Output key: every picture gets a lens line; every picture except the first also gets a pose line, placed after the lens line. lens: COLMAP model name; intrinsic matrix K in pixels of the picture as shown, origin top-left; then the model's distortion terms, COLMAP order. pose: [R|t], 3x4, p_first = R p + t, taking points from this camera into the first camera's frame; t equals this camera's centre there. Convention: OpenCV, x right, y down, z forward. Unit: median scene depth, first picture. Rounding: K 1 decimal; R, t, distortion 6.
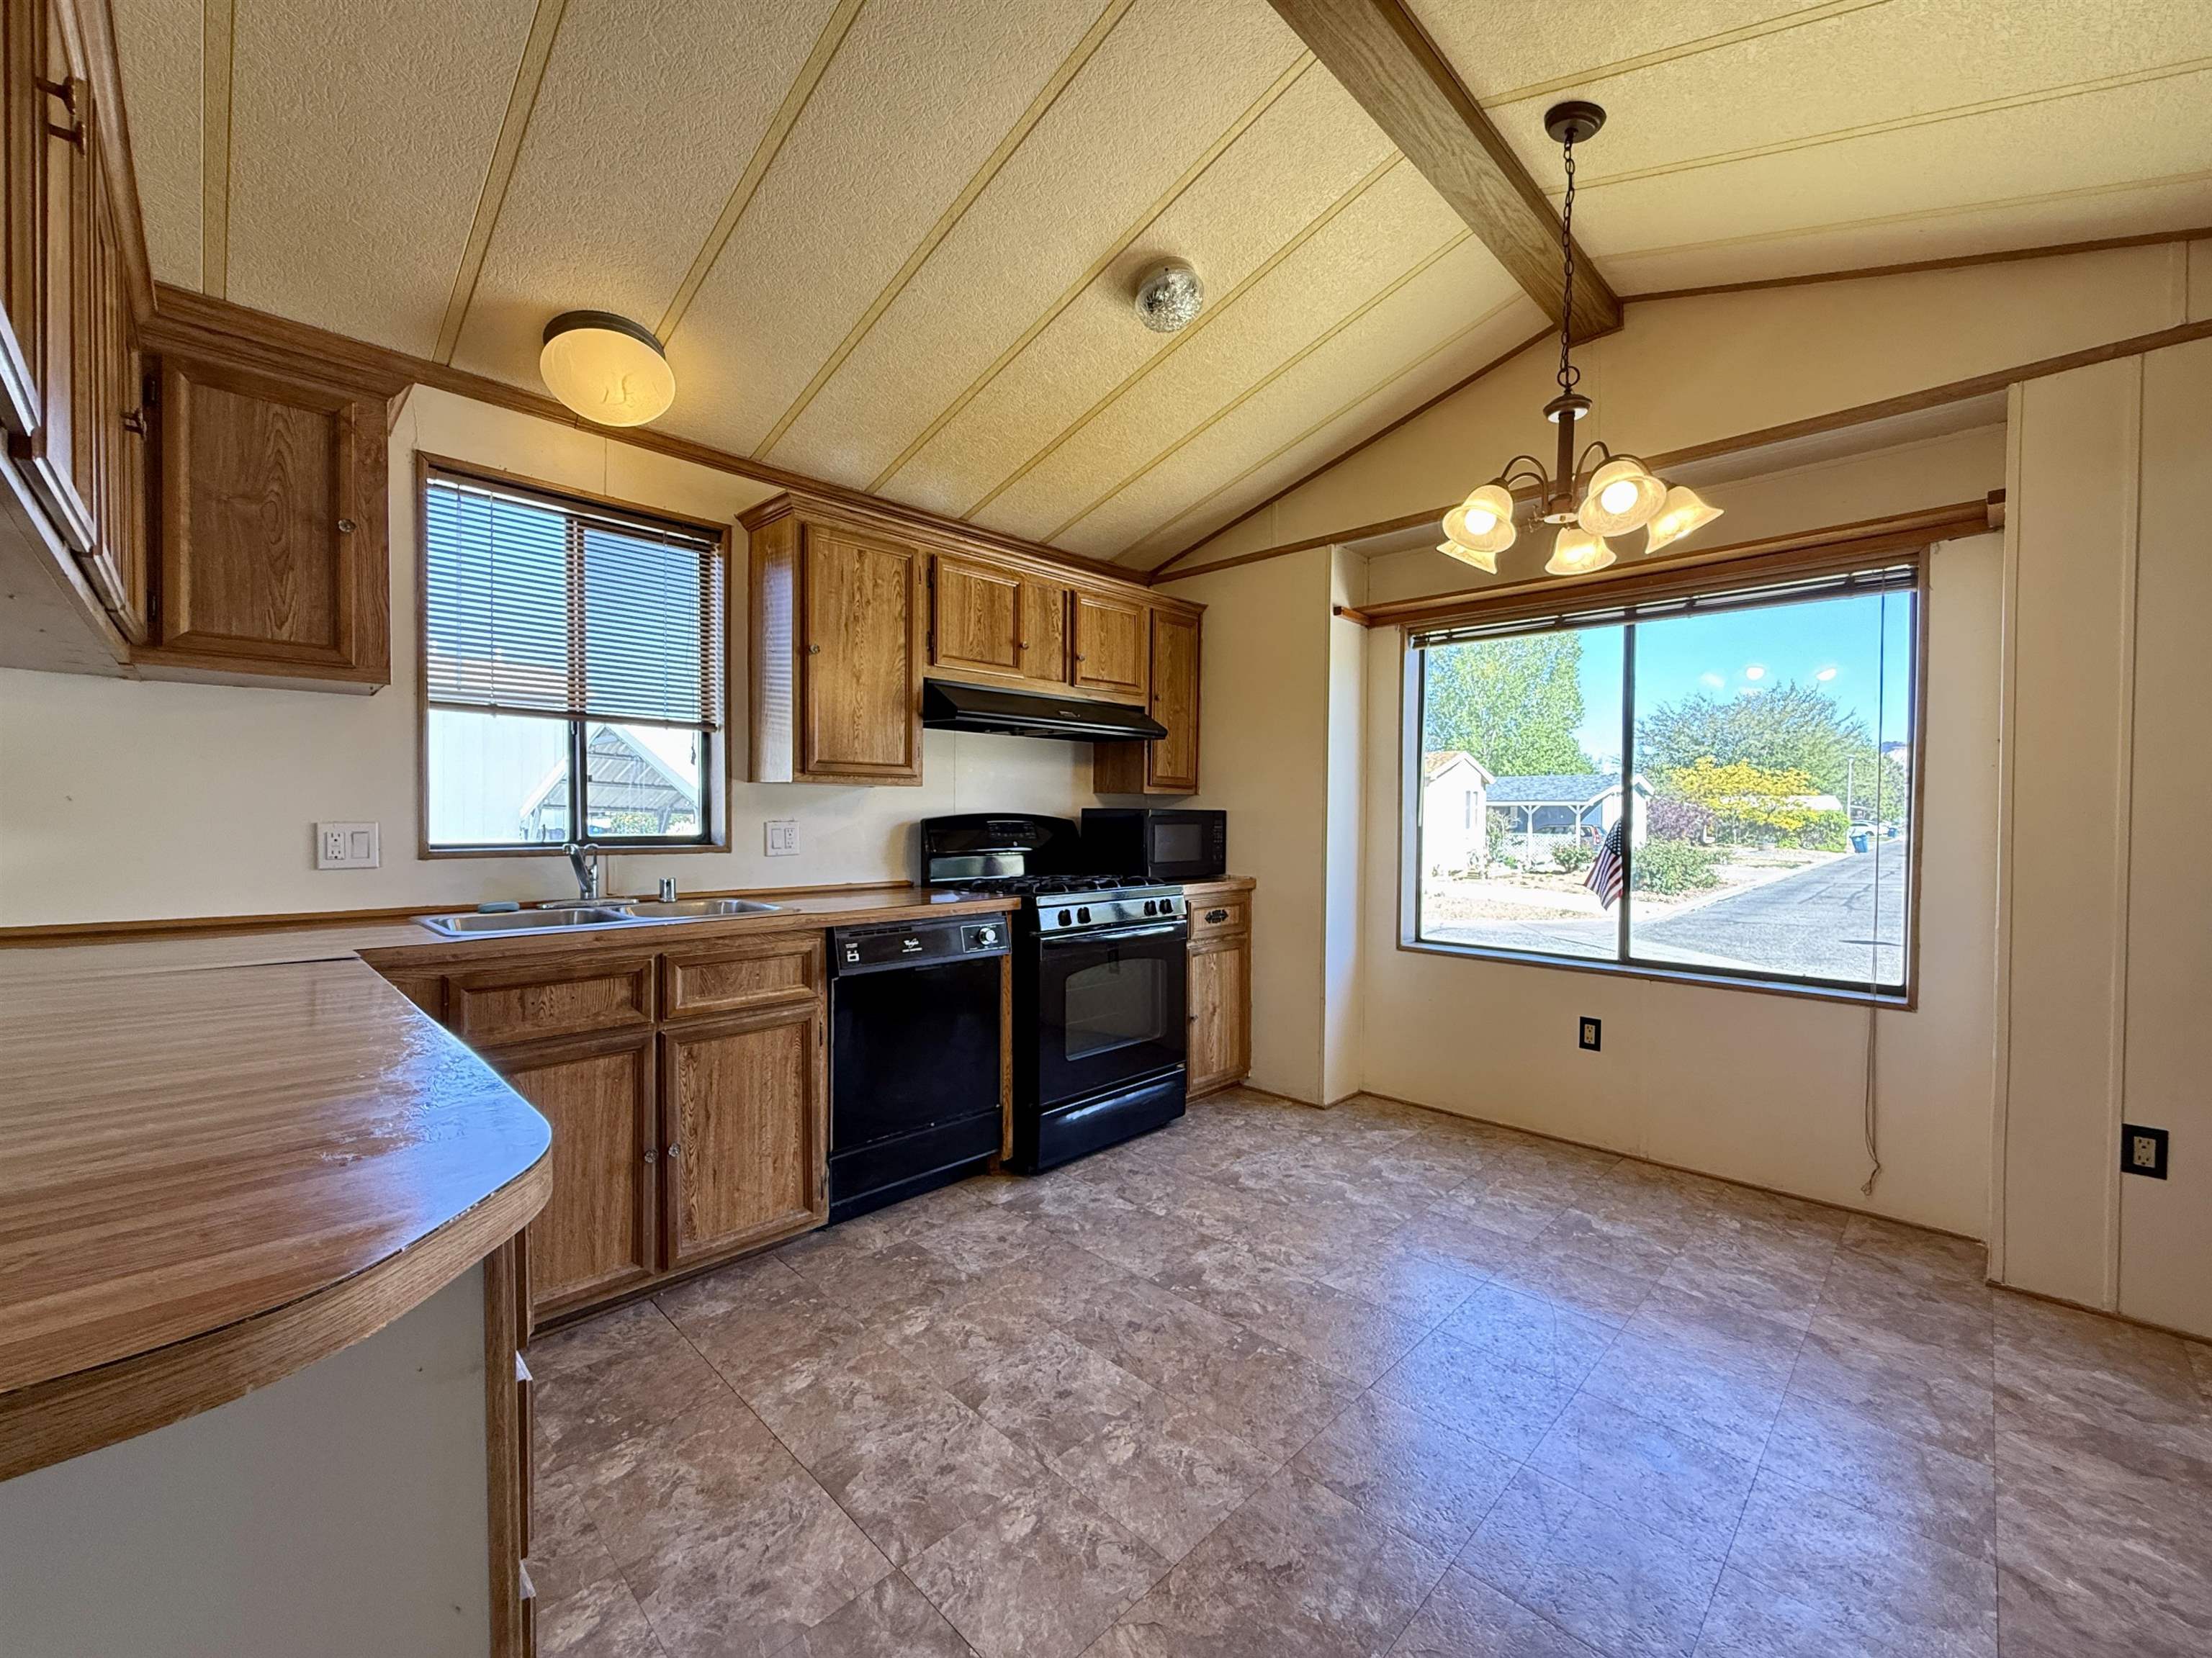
lens RADIAL K [[894.7, 0, 1106.0], [0, 894.7, 829.0], [0, 0, 1]] dist [-0.000185, -0.000138]
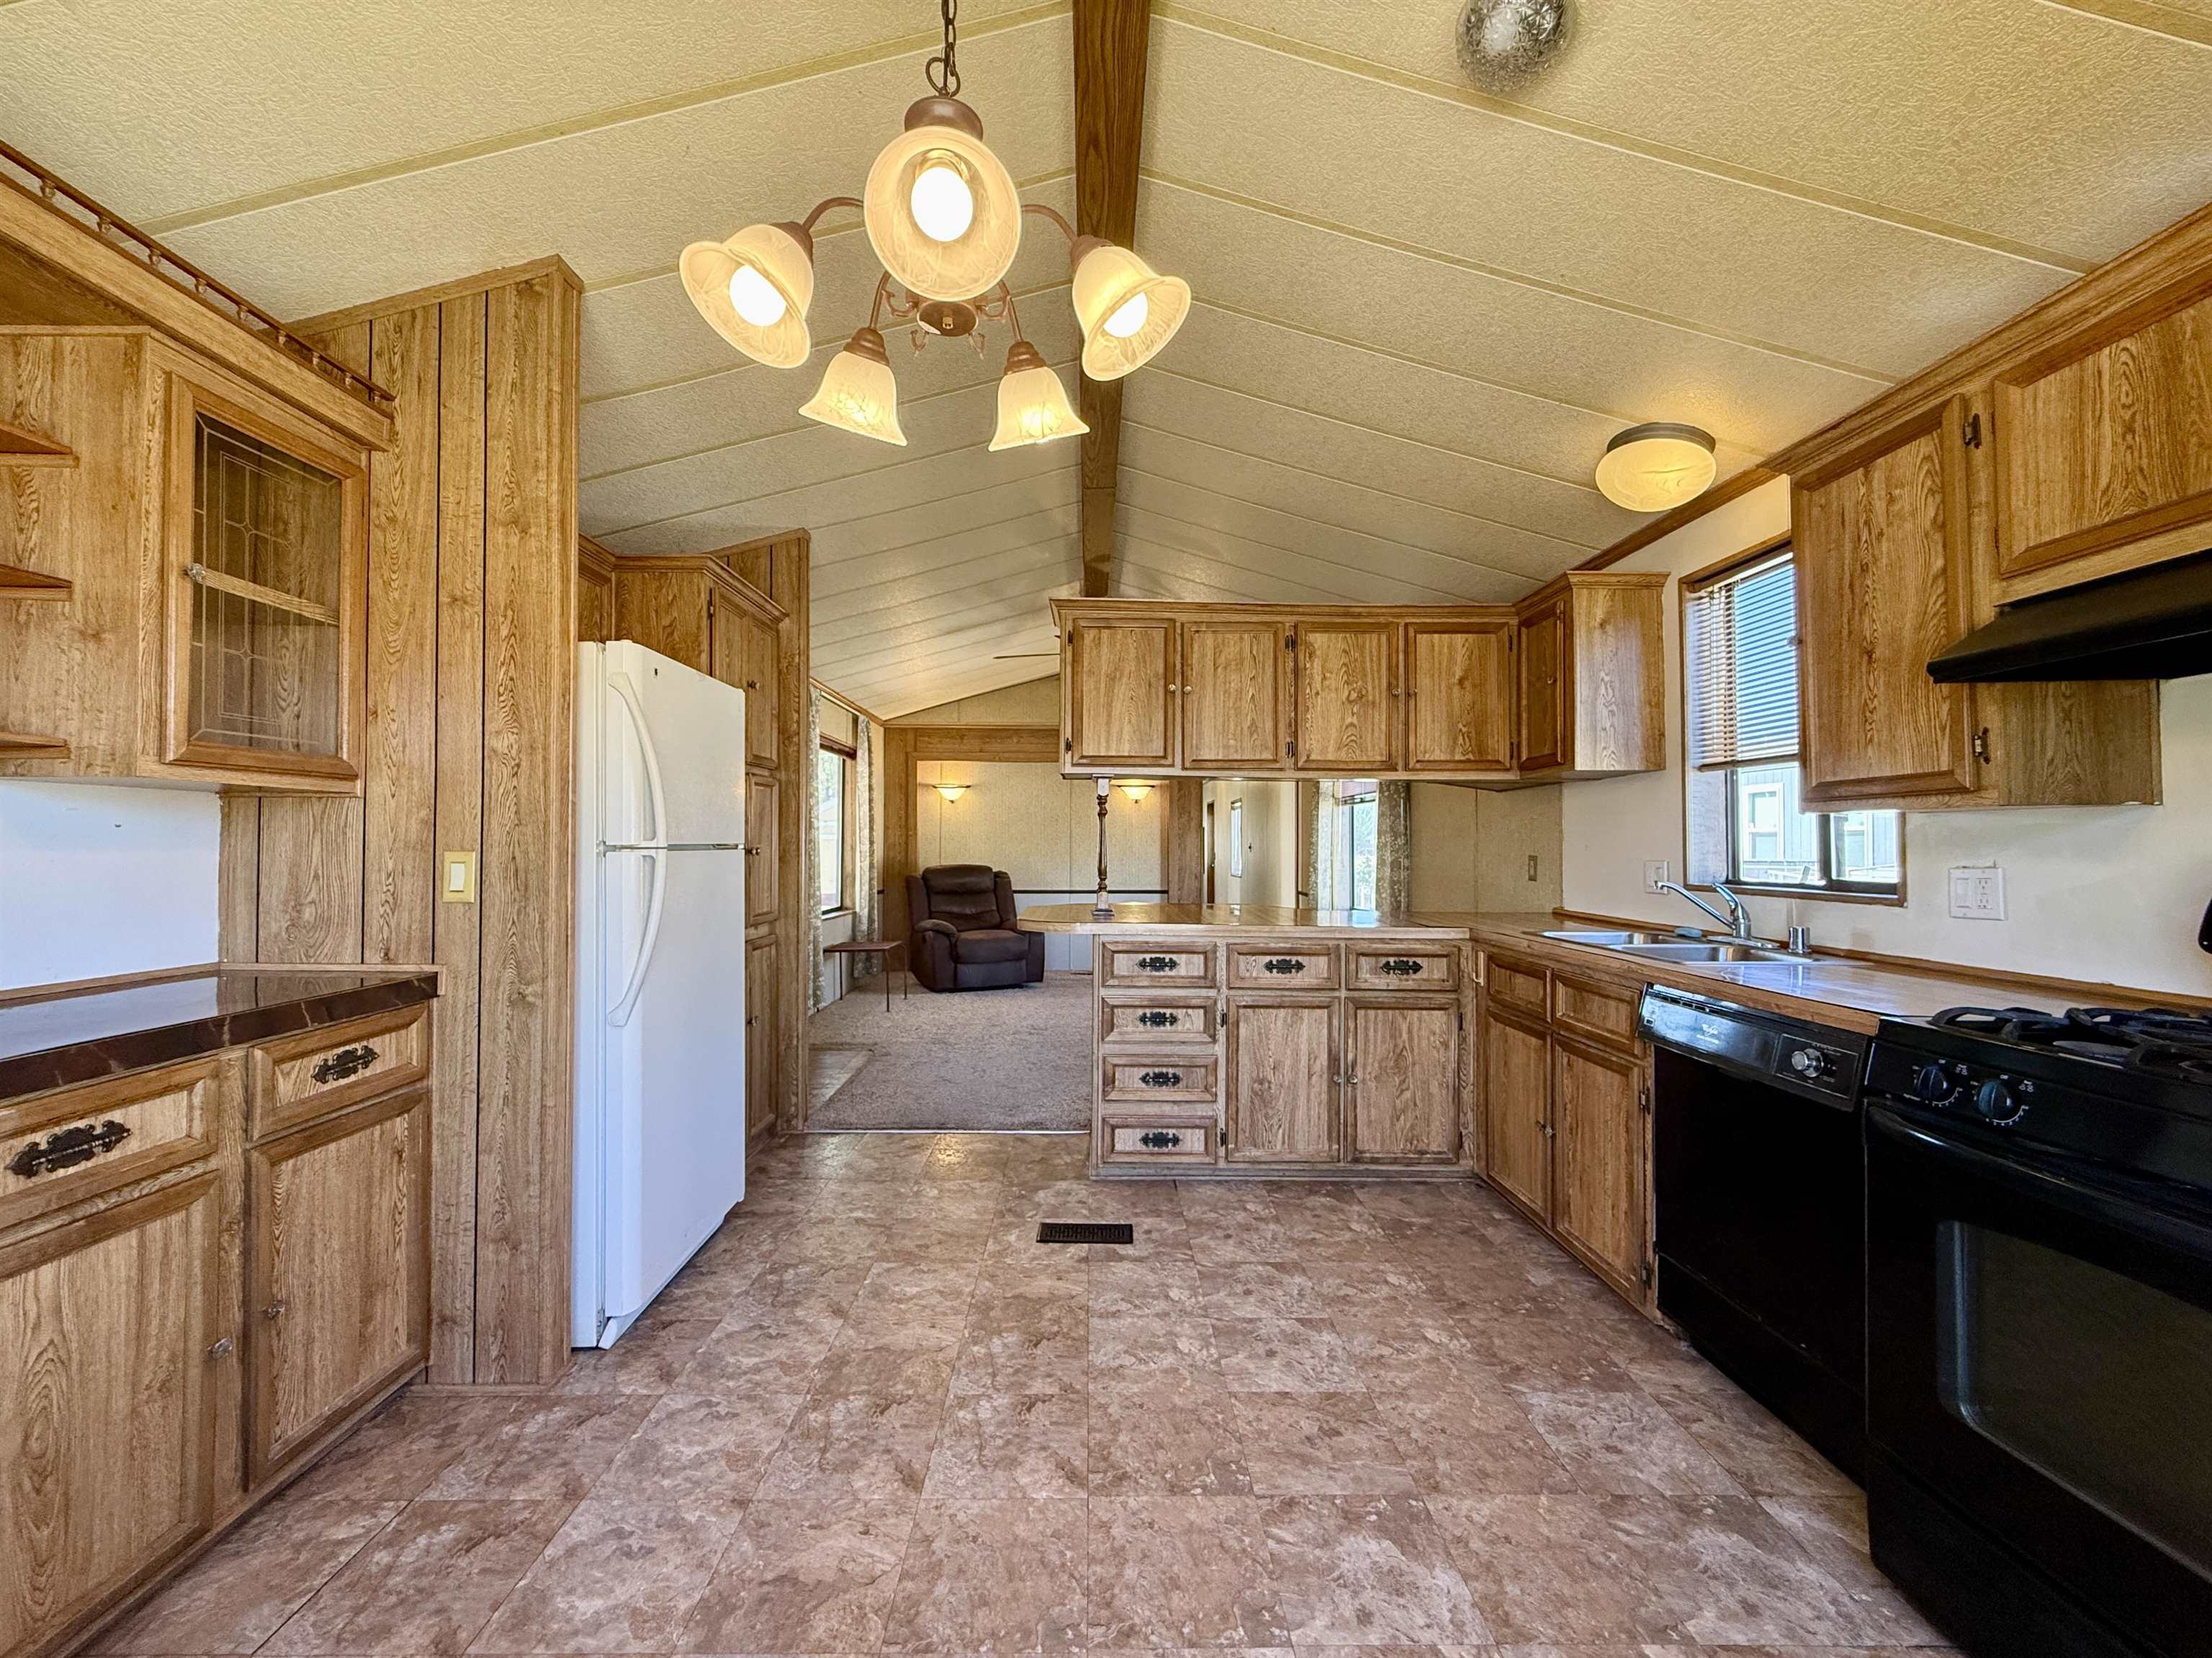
lens RADIAL K [[880.8, 0, 1096.3], [0, 880.8, 828.0], [0, 0, 1]] dist [-0.000017, 0.000095]
pose [[-0.706876, -0.024321, -0.706919, 0.583860], [-0.018982, 0.999701, -0.015413, -0.015436], [0.707083, 0.002523, -0.707126, 1.028107]]
